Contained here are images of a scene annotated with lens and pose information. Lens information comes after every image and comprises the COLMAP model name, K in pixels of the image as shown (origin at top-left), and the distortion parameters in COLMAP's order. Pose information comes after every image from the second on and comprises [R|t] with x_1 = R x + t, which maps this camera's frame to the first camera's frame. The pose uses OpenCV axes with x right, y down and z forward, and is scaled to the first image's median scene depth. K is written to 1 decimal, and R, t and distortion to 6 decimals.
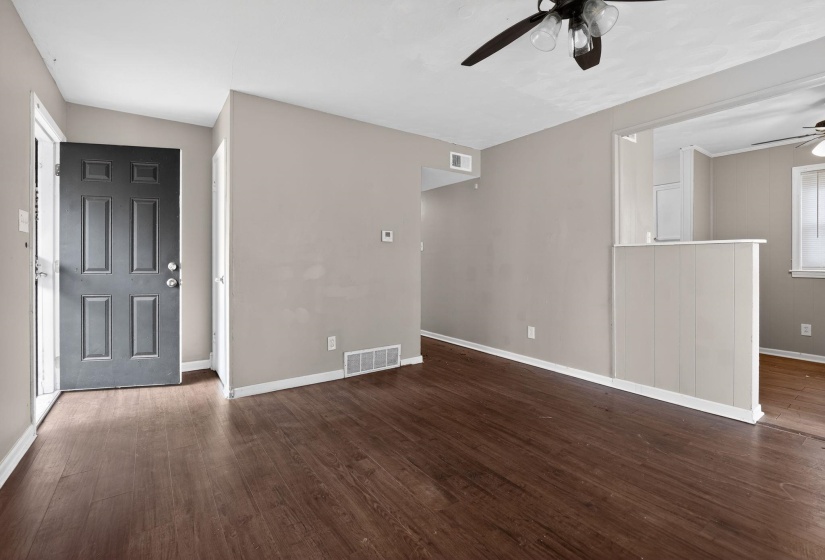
lens RADIAL K [[371.5, 0, 413.5], [0, 371.5, 265.6], [0, 0, 1]] dist [-0.013653, -0.000519]
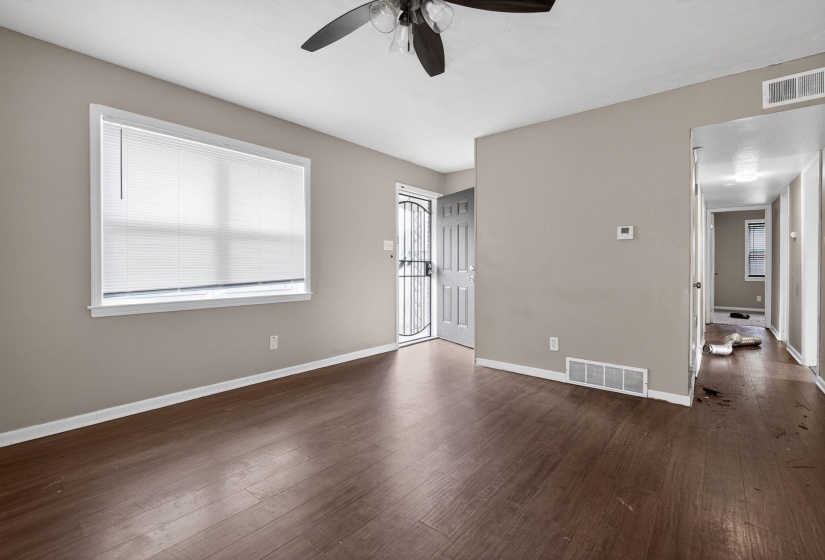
lens RADIAL K [[371.5, 0, 407.6], [0, 371.5, 270.3], [0, 0, 1]] dist [-0.013653, -0.000519]
pose [[0.247242, 0.011022, -0.968891, 0.947916], [-0.008800, 0.999920, 0.009130, 0.001760], [0.968914, 0.006269, 0.247319, 0.511029]]
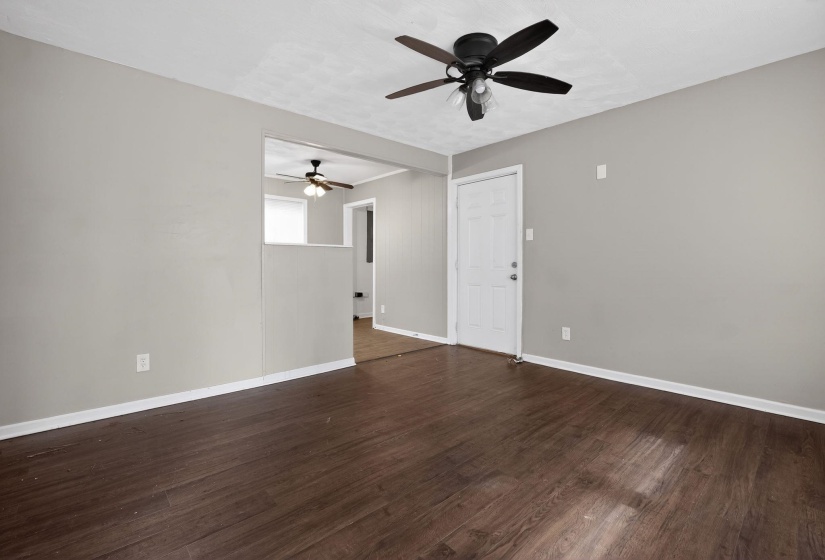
lens RADIAL K [[371.5, 0, 408.5], [0, 371.5, 264.6], [0, 0, 1]] dist [-0.013653, -0.000519]
pose [[-0.106954, 0.000060, 0.994264, -0.673435], [0.010092, 0.999949, 0.001025, 0.007416], [-0.994213, 0.010144, -0.106949, 0.964629]]
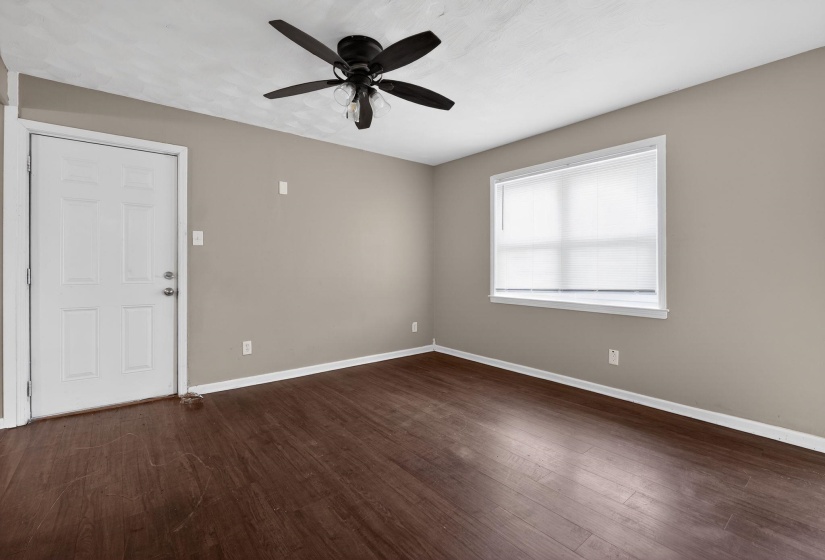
lens RADIAL K [[371.5, 0, 413.3], [0, 371.5, 267.9], [0, 0, 1]] dist [-0.013653, -0.000519]
pose [[-0.998433, -0.003209, -0.055862, 0.211375], [-0.003666, 0.999961, 0.008093, -0.024897], [0.055834, 0.008285, -0.998406, 1.634713]]
